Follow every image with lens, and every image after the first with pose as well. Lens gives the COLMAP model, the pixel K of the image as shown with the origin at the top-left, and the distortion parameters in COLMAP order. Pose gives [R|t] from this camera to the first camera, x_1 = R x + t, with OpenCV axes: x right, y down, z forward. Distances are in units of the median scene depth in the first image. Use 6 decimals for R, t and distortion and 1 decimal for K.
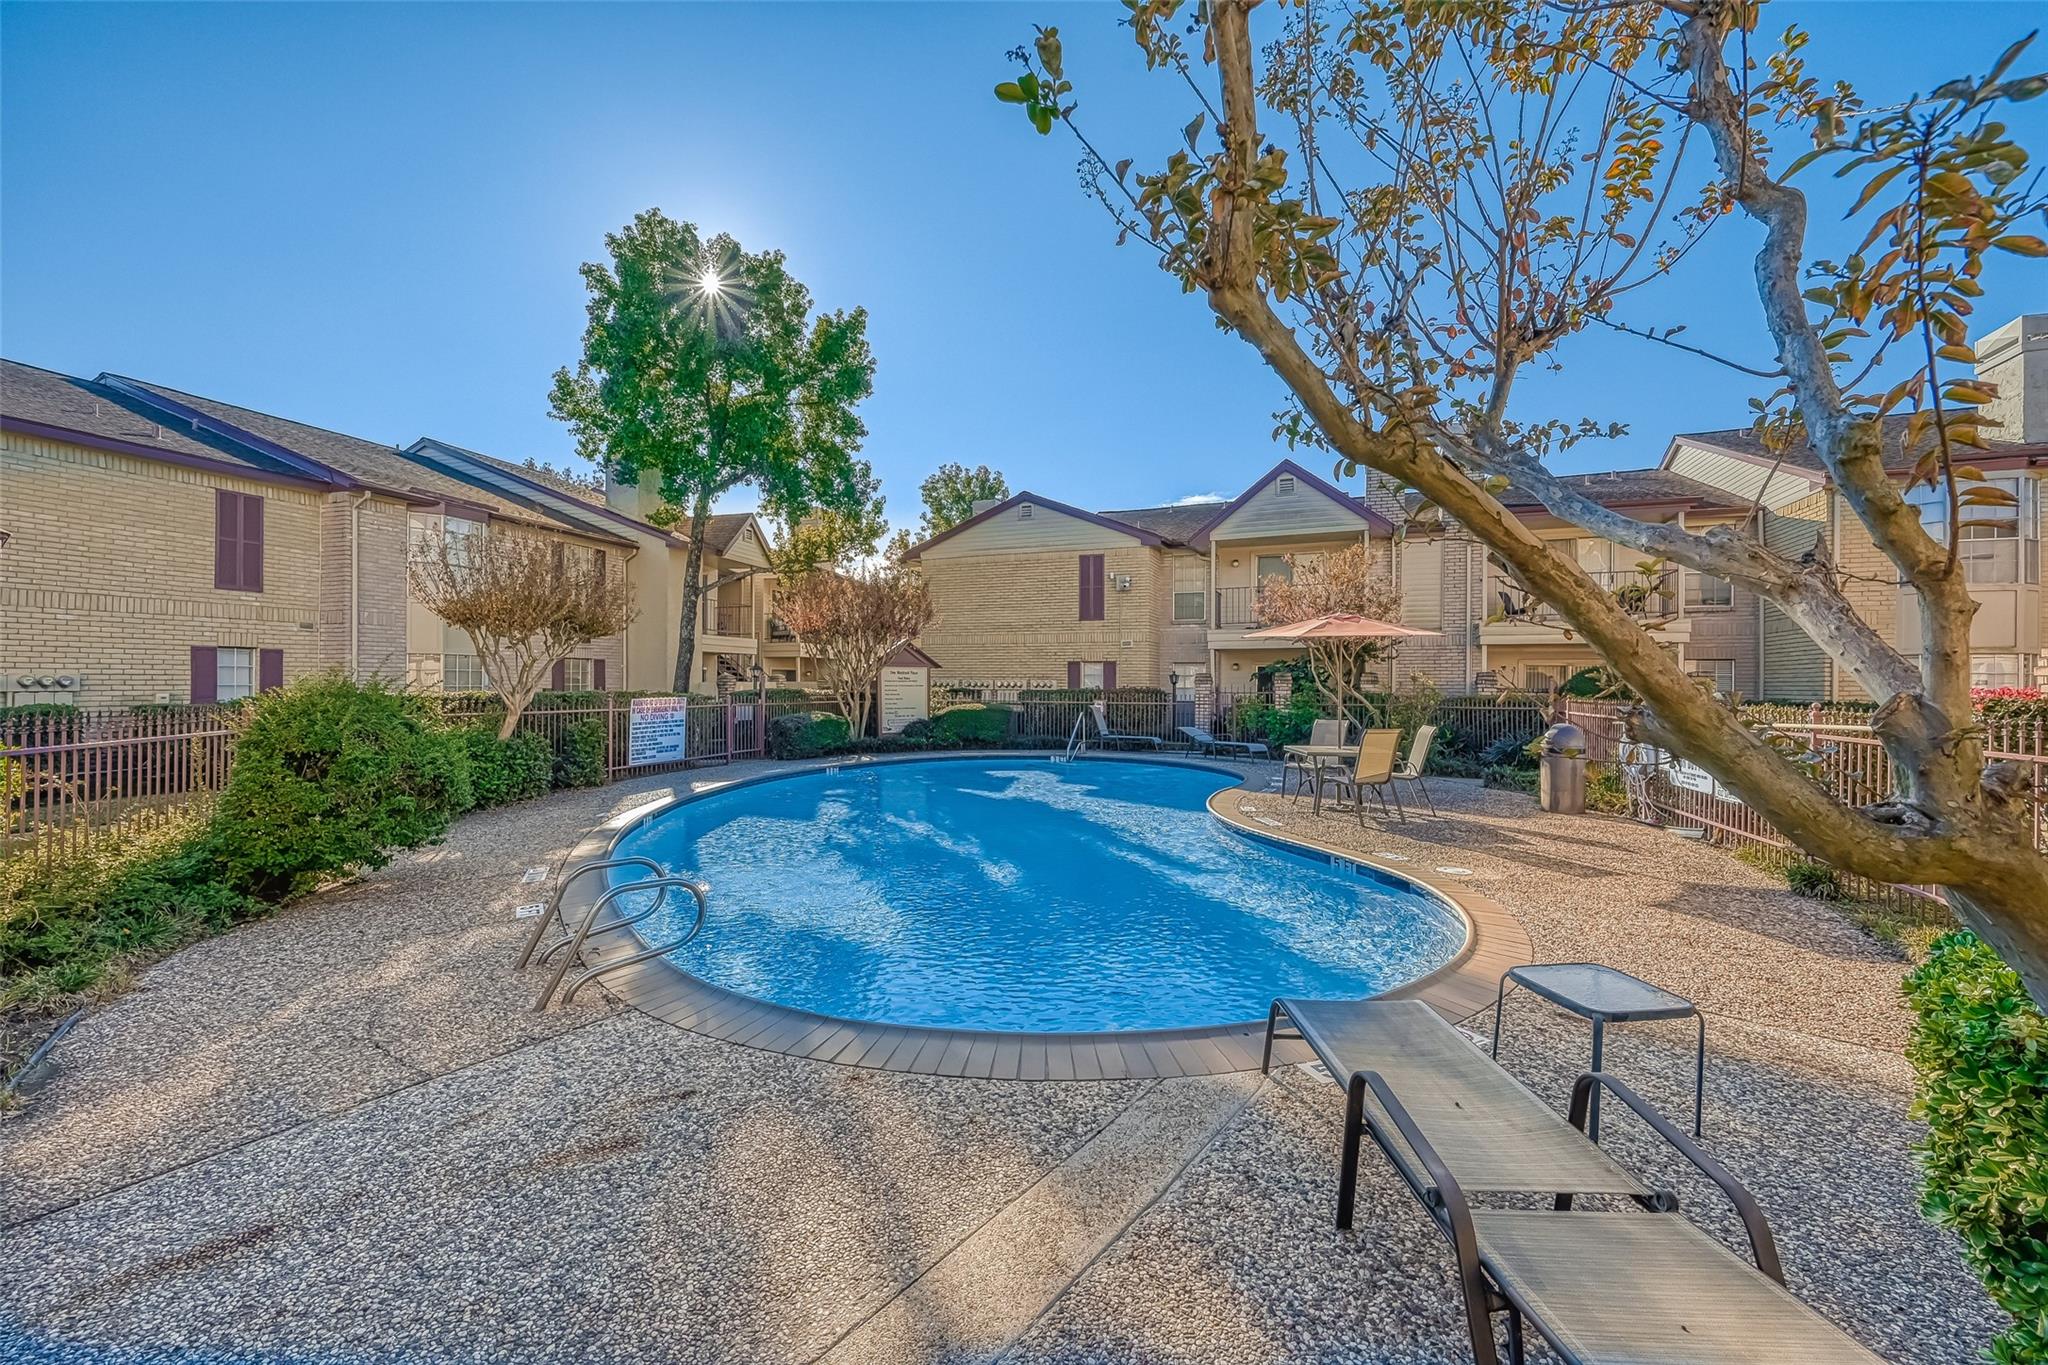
lens RADIAL K [[817.3, 0, 1025.6], [0, 817.3, 687.4], [0, 0, 1]] dist [0.001112, 0.000201]
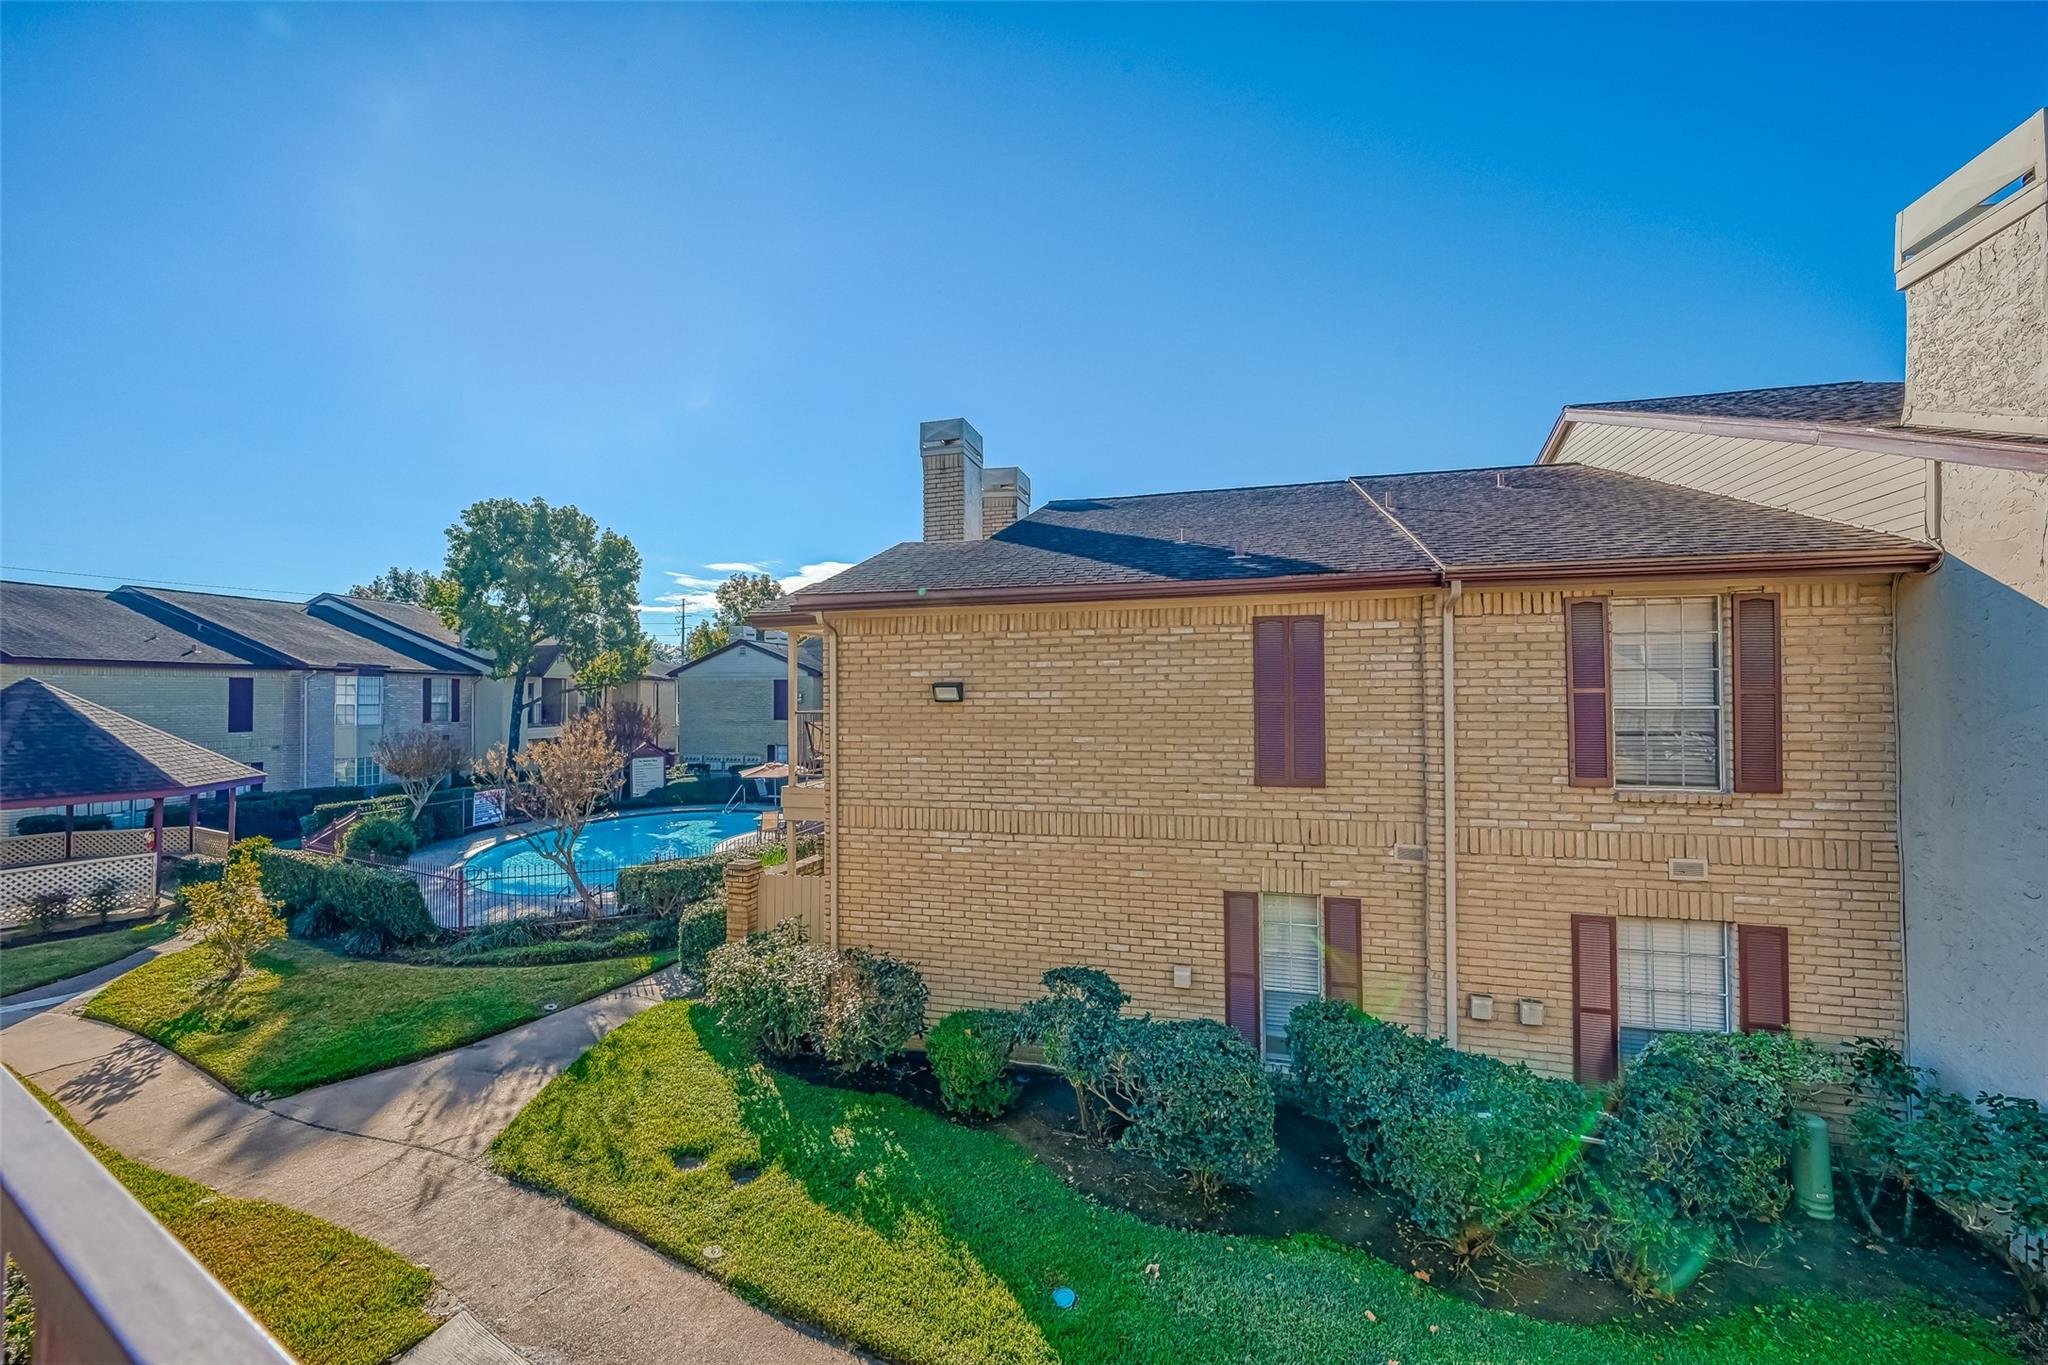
lens RADIAL K [[817.3, 0, 1025.6], [0, 817.3, 687.4], [0, 0, 1]] dist [0.001112, 0.000201]
pose [[0.990796, -0.004828, 0.135279, 0.481985], [0.006830, 0.999874, -0.014337, -0.168464], [-0.135193, 0.015129, 0.990704, -0.965095]]
